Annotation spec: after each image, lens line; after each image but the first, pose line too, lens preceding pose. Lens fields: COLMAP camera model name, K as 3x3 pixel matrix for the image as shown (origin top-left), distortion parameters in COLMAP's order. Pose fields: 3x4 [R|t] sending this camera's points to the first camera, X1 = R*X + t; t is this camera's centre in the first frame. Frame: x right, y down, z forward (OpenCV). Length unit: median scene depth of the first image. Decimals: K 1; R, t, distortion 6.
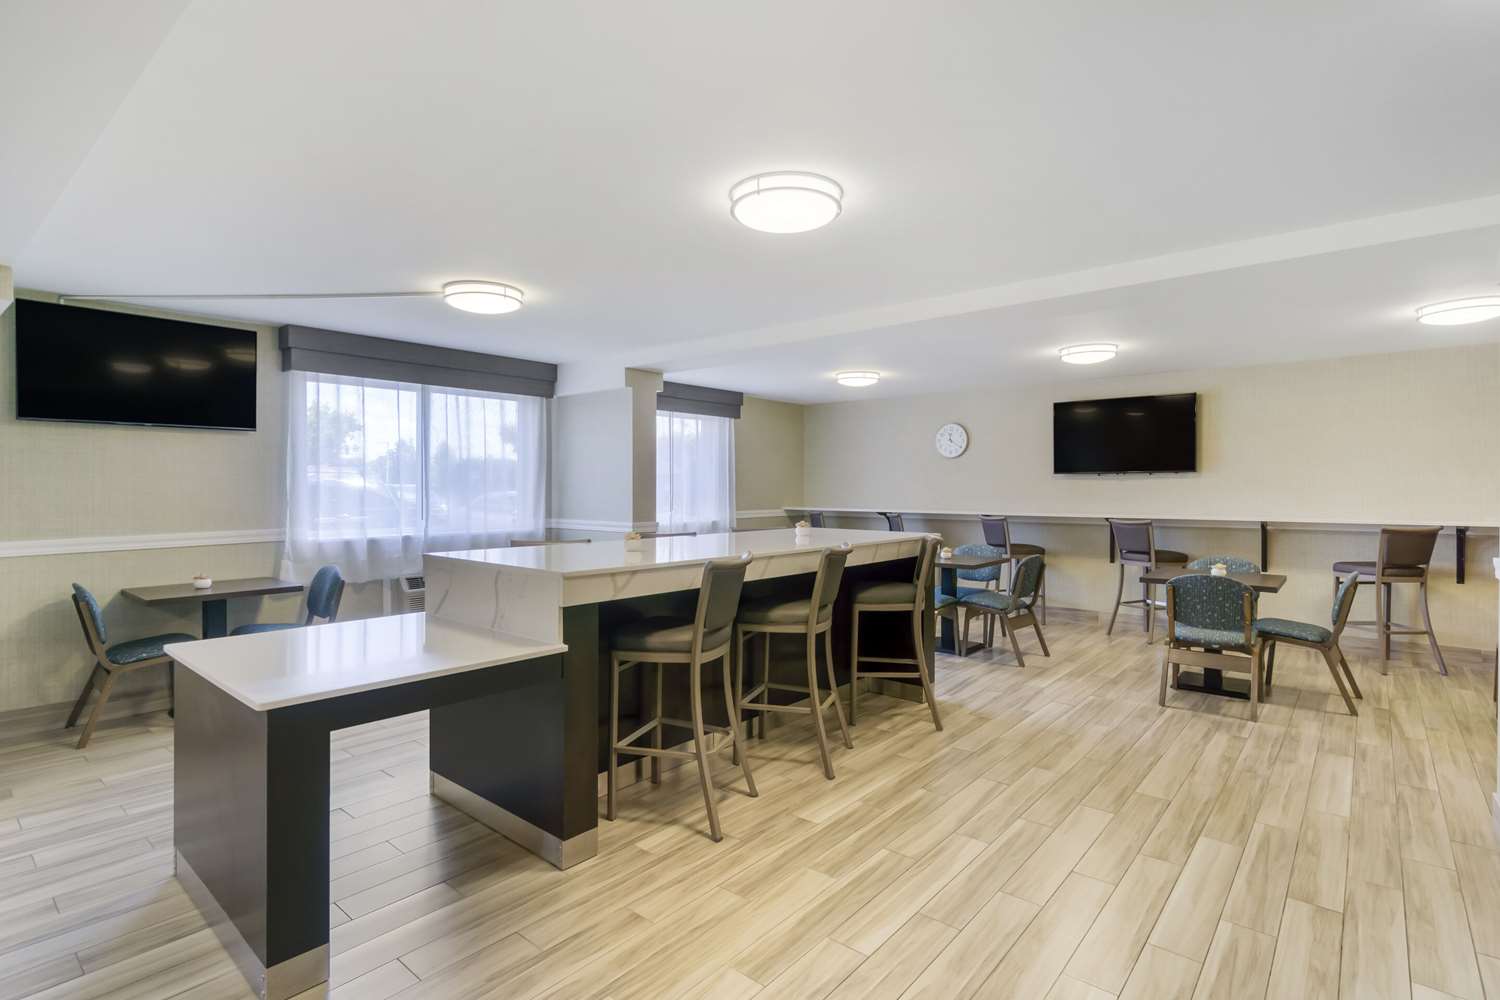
lens RADIAL K [[721.2, 0, 750.0], [0, 721.2, 500.0], [0, 0, 1]] dist [-0.000076, -0.000009]
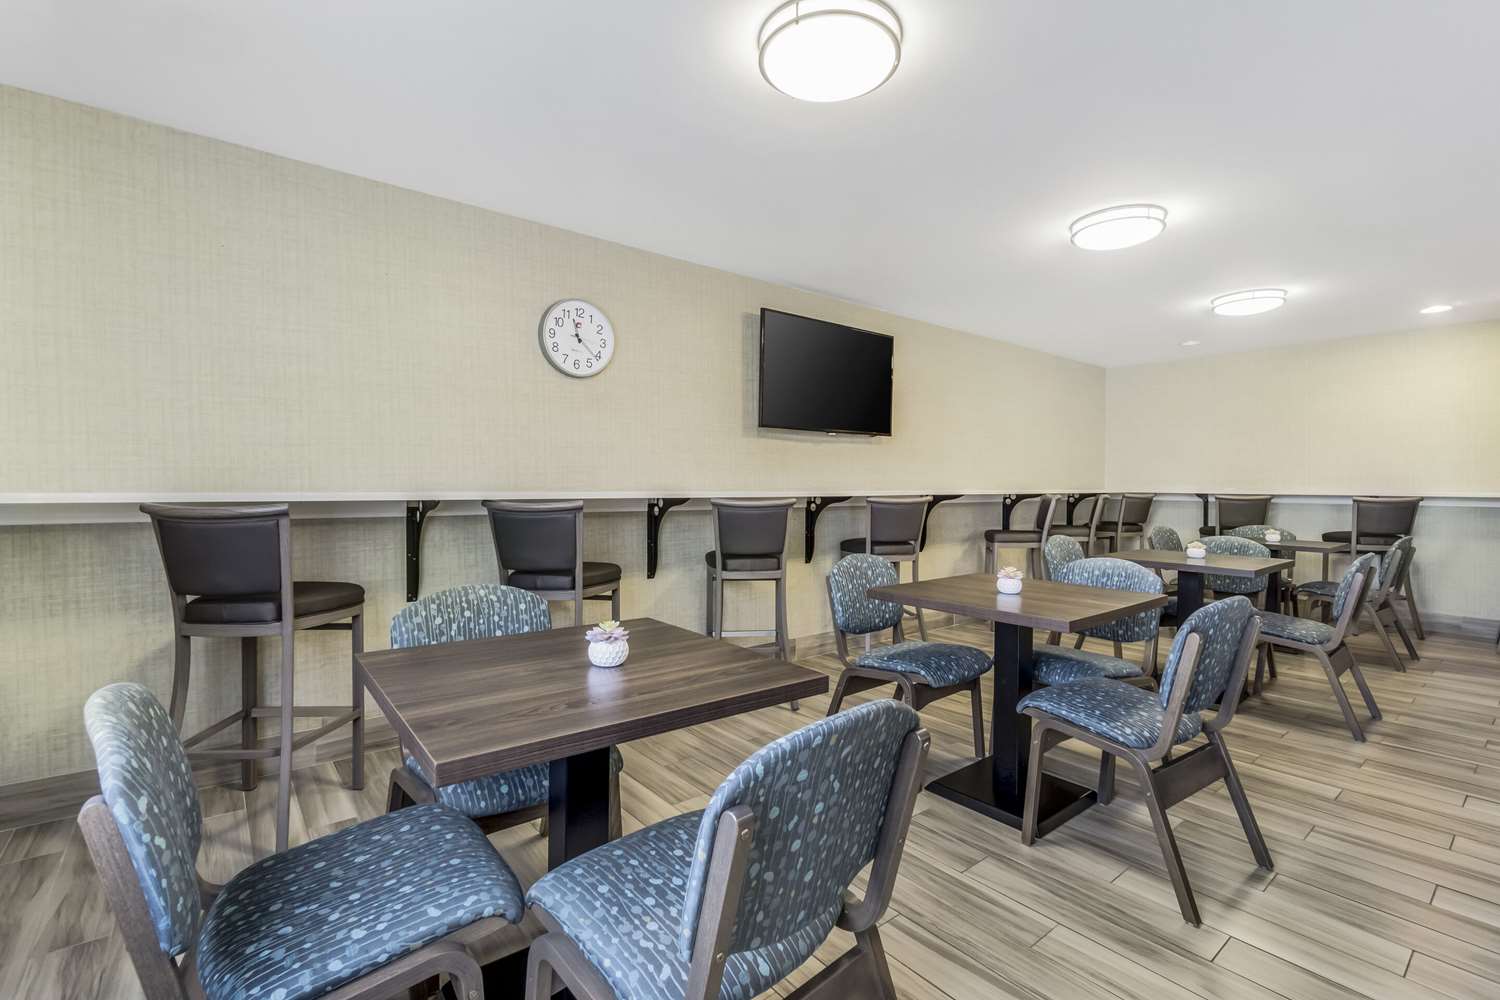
lens RADIAL K [[690.2, 0, 750.0], [0, 690.2, 500.0], [0, 0, 1]] dist [-0.000836, -0.000126]
pose [[0.187350, -0.028651, 0.981875, -0.123589], [0.004219, 0.999589, 0.028363, 0.003425], [-0.982284, -0.001171, 0.187394, 0.904398]]
